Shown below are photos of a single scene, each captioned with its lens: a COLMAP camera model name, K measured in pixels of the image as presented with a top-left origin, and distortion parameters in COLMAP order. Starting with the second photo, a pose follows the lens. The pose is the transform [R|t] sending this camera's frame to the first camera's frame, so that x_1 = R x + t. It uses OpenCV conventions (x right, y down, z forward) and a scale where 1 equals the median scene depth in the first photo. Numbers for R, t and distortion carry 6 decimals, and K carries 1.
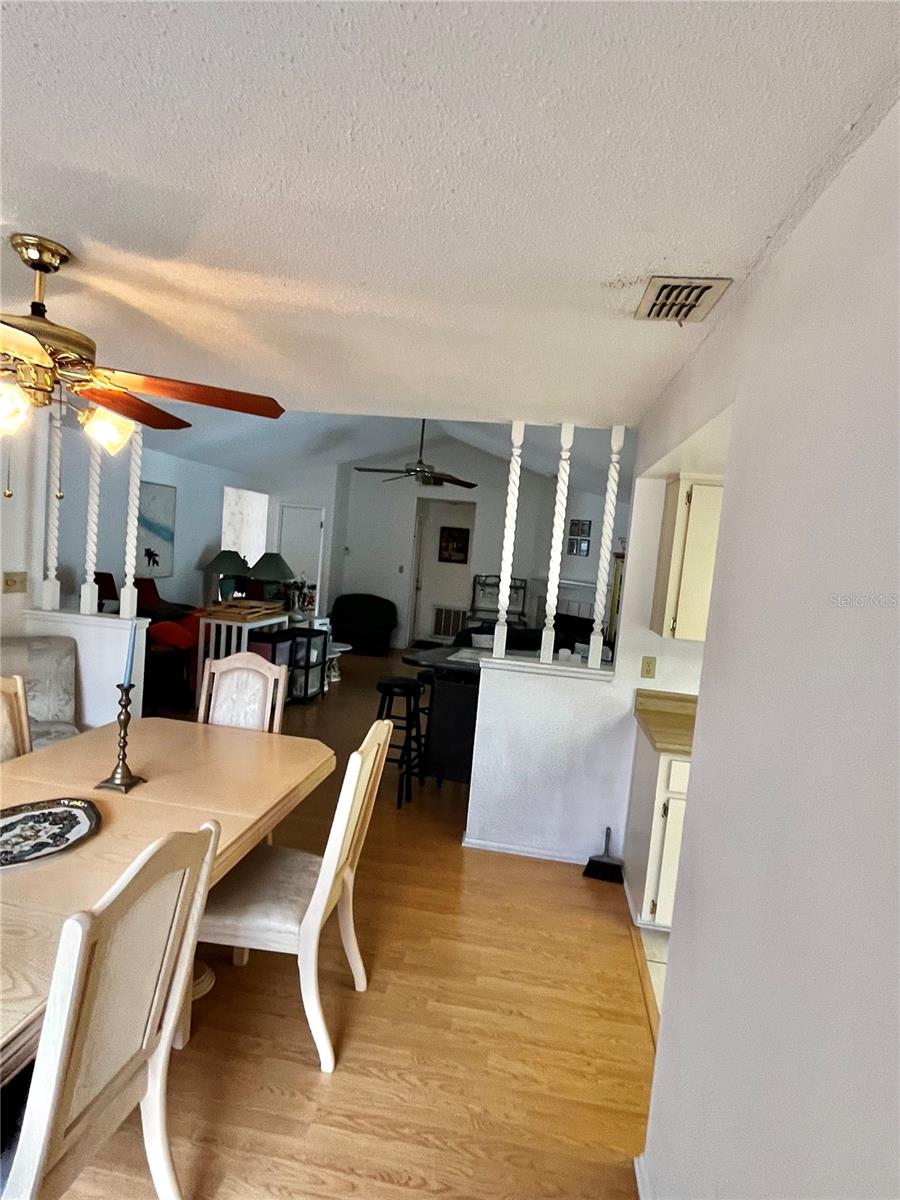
lens RADIAL K [[634.4, 0, 450.0], [0, 634.4, 600.0], [0, 0, 1]] dist [-0.002447, -0.000300]
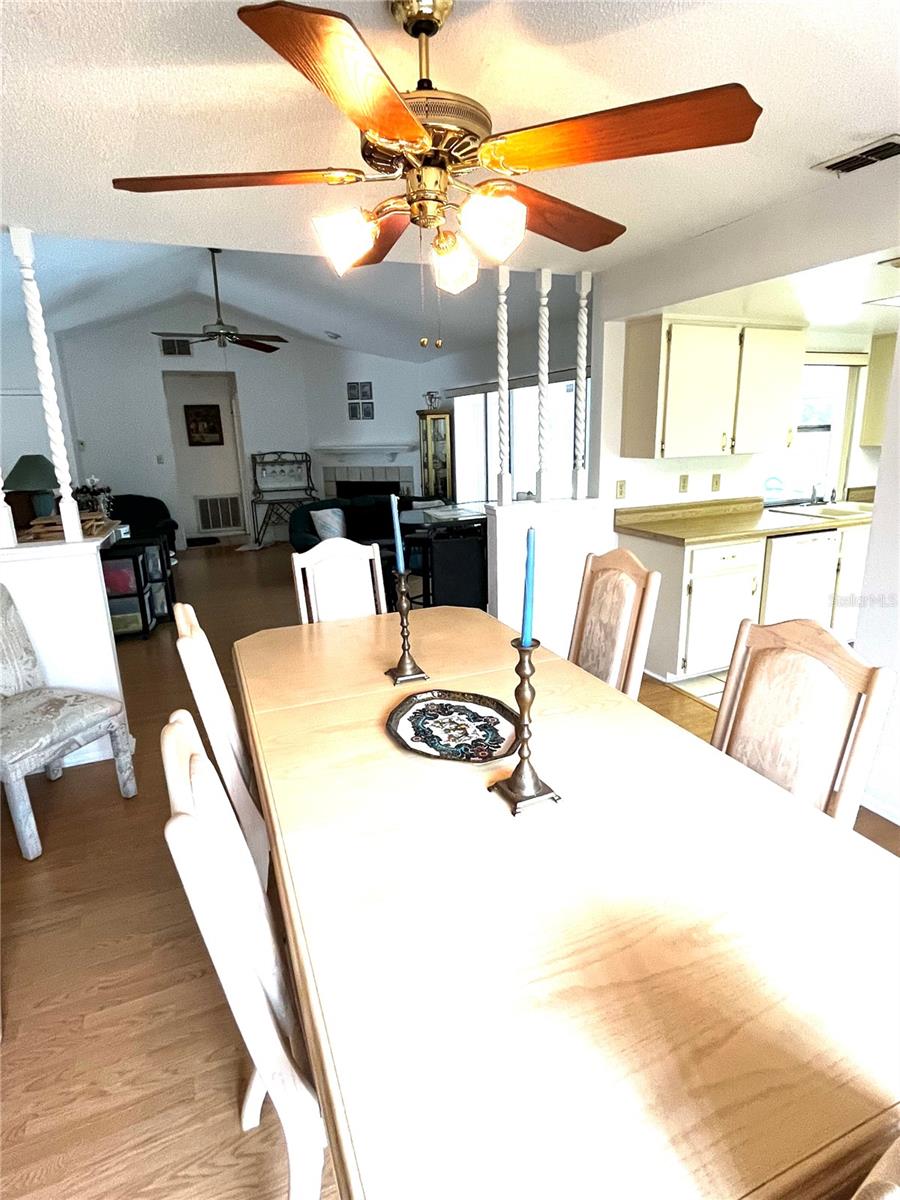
lens RADIAL K [[634.4, 0, 450.0], [0, 634.4, 600.0], [0, 0, 1]] dist [-0.002447, -0.000300]
pose [[0.843747, -0.241824, 0.479179, -0.585775], [0.145479, 0.962372, 0.229513, -0.014741], [-0.516650, -0.123940, 0.847179, 0.124564]]
